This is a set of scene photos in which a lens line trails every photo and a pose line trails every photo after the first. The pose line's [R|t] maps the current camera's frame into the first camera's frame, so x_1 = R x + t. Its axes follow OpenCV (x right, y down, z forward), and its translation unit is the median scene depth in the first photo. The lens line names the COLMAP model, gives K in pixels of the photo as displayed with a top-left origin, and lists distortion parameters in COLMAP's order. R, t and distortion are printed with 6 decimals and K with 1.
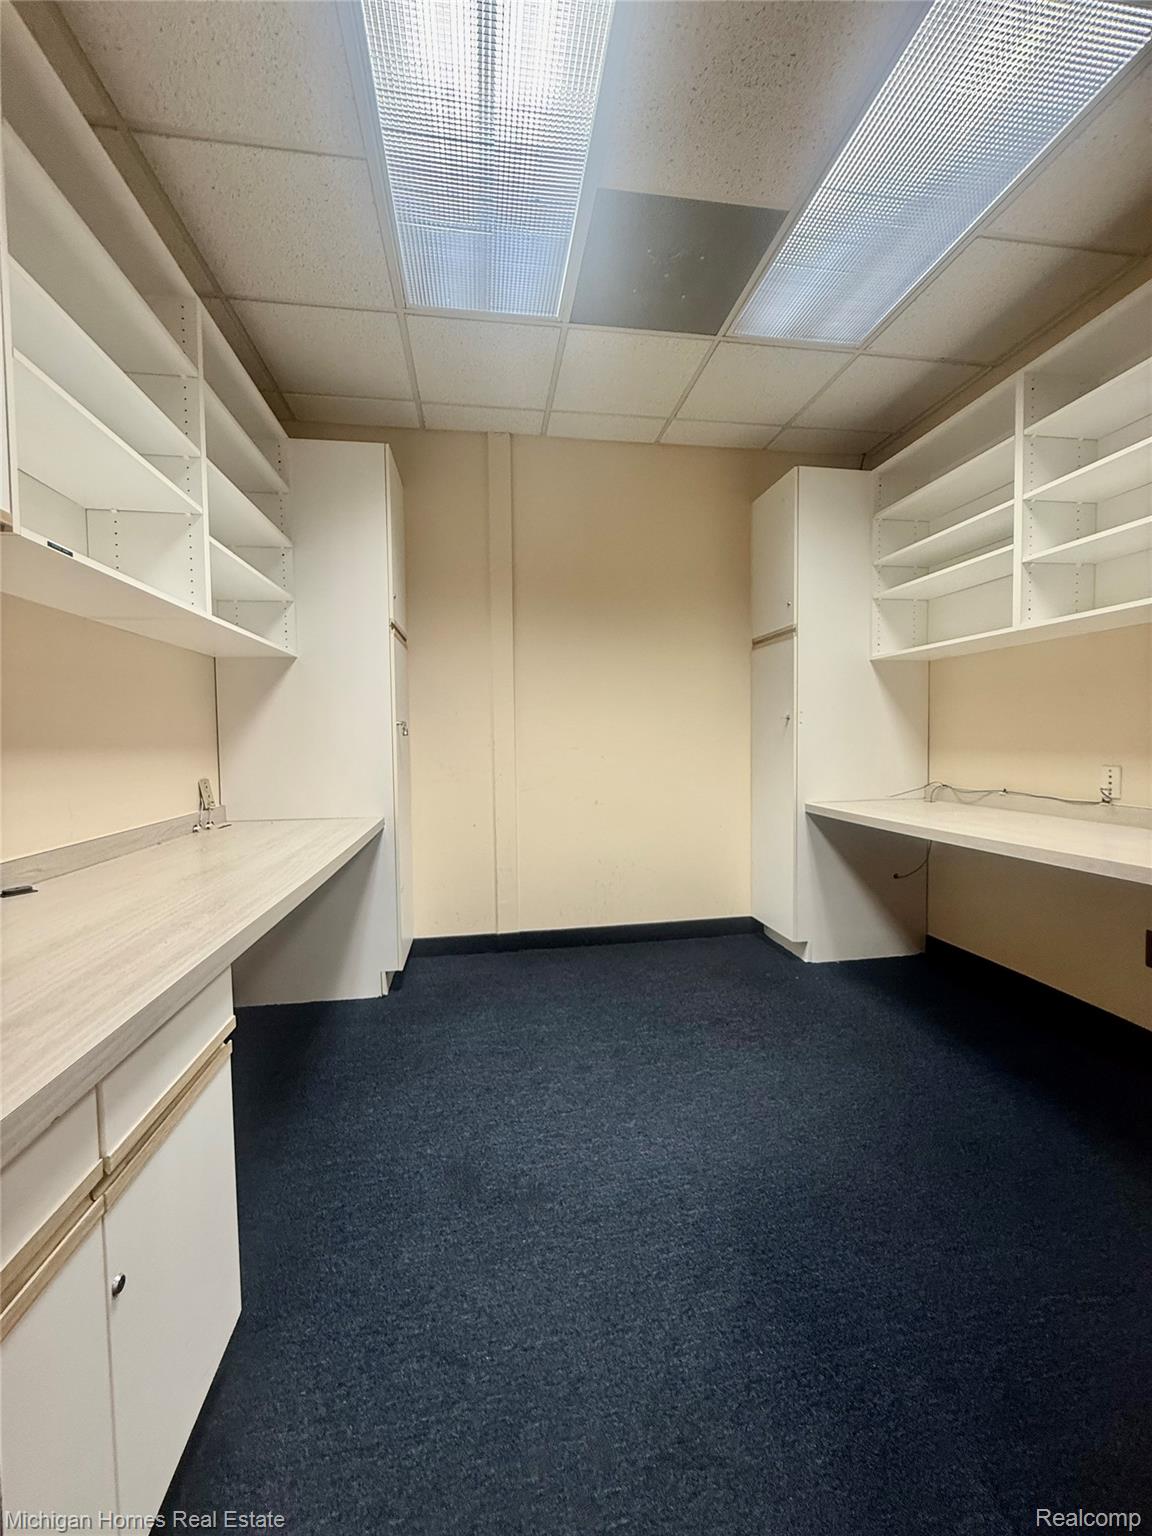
lens RADIAL K [[610.8, 0, 575.3], [0, 610.8, 769.7], [0, 0, 1]] dist [-0.002305, 0.000806]
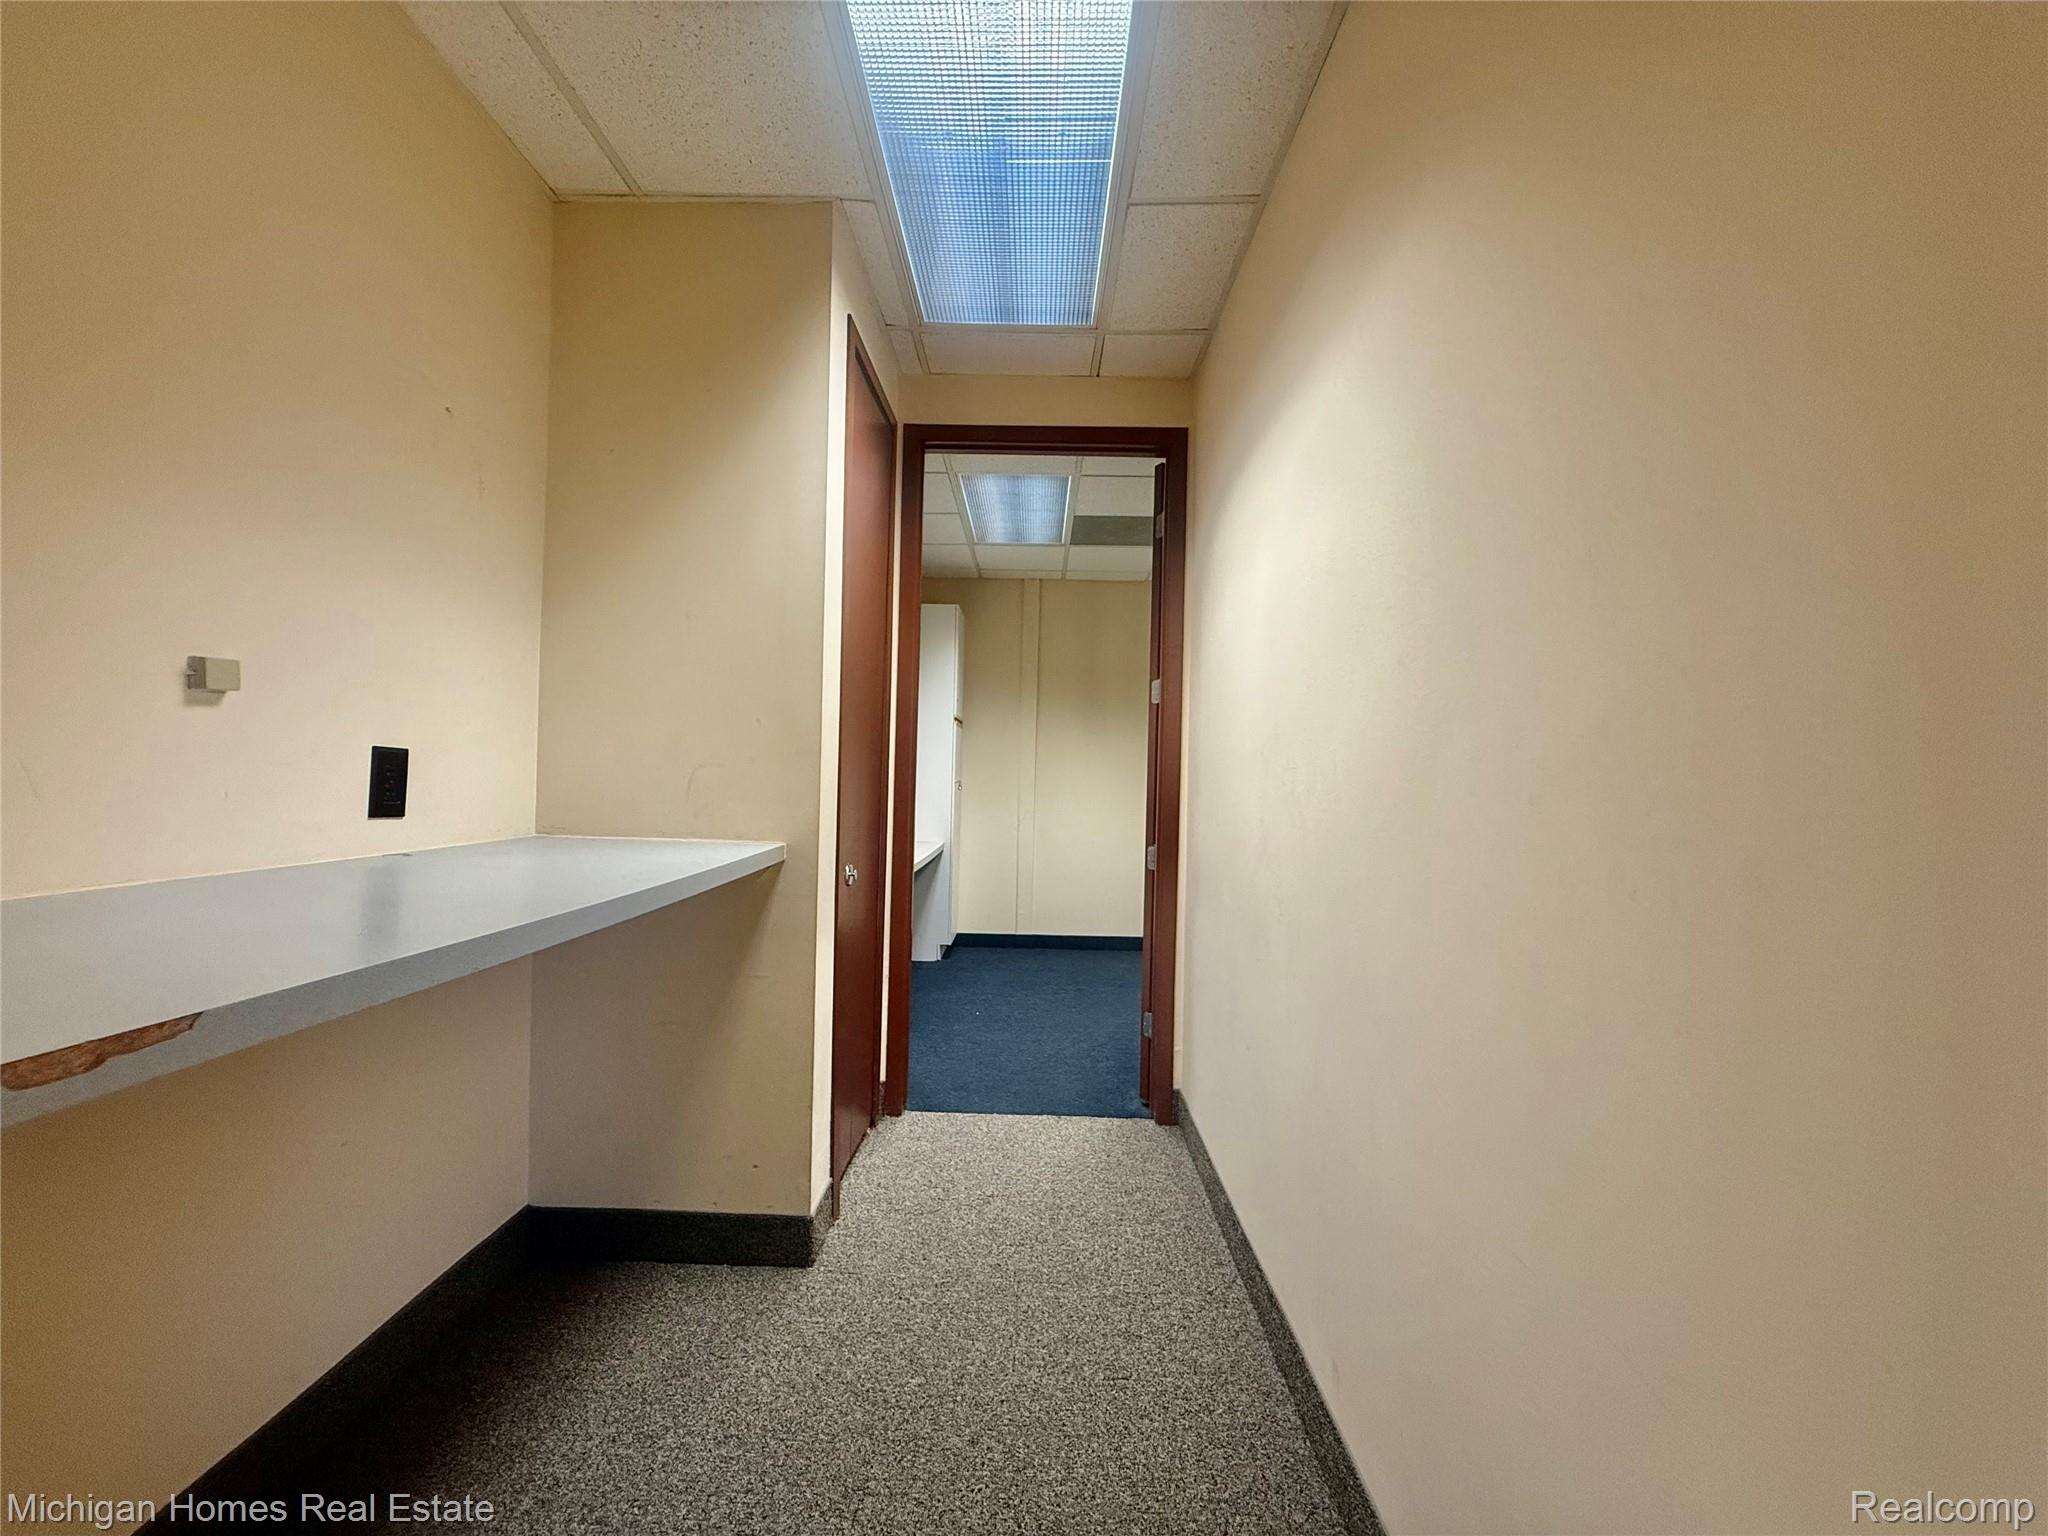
lens RADIAL K [[814.3, 0, 1021.8], [0, 814.3, 765.9], [0, 0, 1]] dist [-0.002305, 0.000806]
pose [[0.985466, 0.033981, -0.166439, 0.210467], [-0.042820, 0.997841, -0.049807, -0.021901], [0.164387, 0.056210, 0.984793, -0.982595]]
